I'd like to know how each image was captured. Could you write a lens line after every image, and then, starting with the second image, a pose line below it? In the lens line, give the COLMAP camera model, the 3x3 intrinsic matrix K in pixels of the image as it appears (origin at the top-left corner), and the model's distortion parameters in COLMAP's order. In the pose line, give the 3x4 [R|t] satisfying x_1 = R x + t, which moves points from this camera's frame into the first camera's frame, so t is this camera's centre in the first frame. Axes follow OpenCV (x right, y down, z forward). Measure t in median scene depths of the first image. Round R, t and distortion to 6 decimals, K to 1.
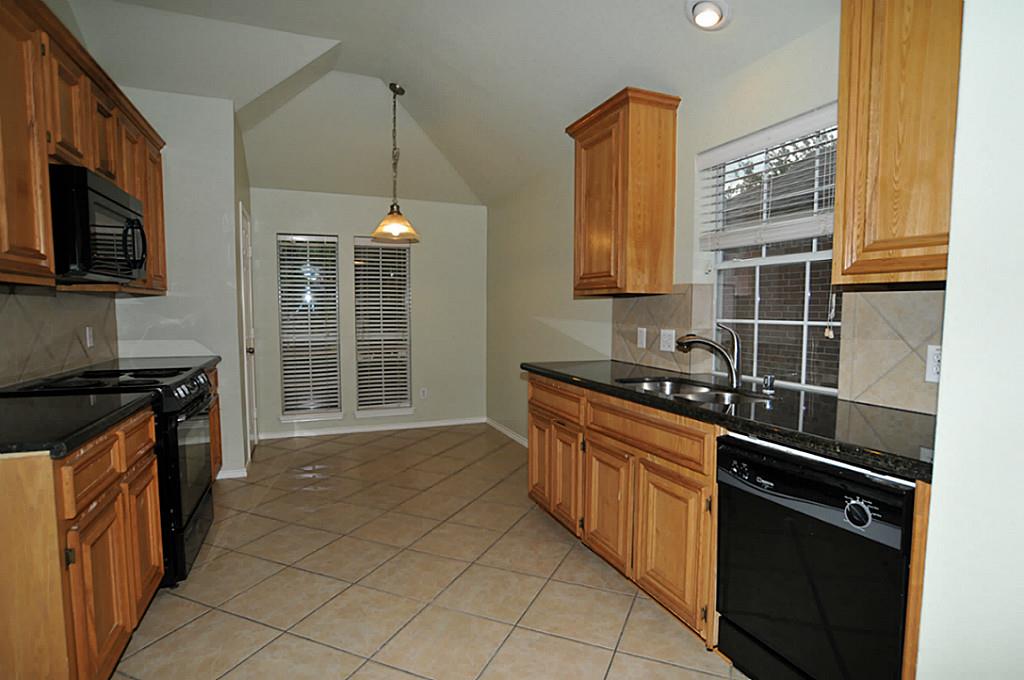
lens RADIAL K [[550.6, 0, 530.9], [0, 550.6, 349.0], [0, 0, 1]] dist [-0.063570, 0.034646]
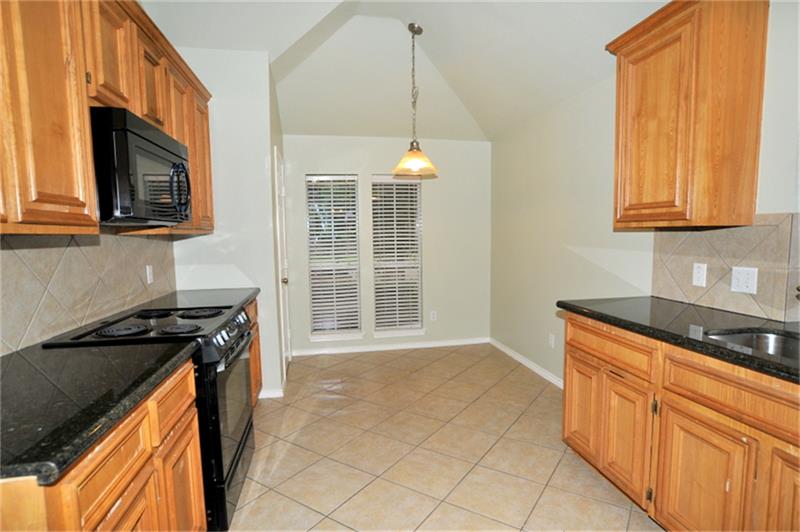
lens RADIAL K [[430.1, 0, 405.6], [0, 430.1, 269.9], [0, 0, 1]] dist [-0.063570, 0.034646]
pose [[0.980762, -0.001269, -0.195204, -0.138785], [0.004622, 0.999849, 0.016723, -0.043732], [0.195154, -0.017303, 0.980620, 0.253386]]
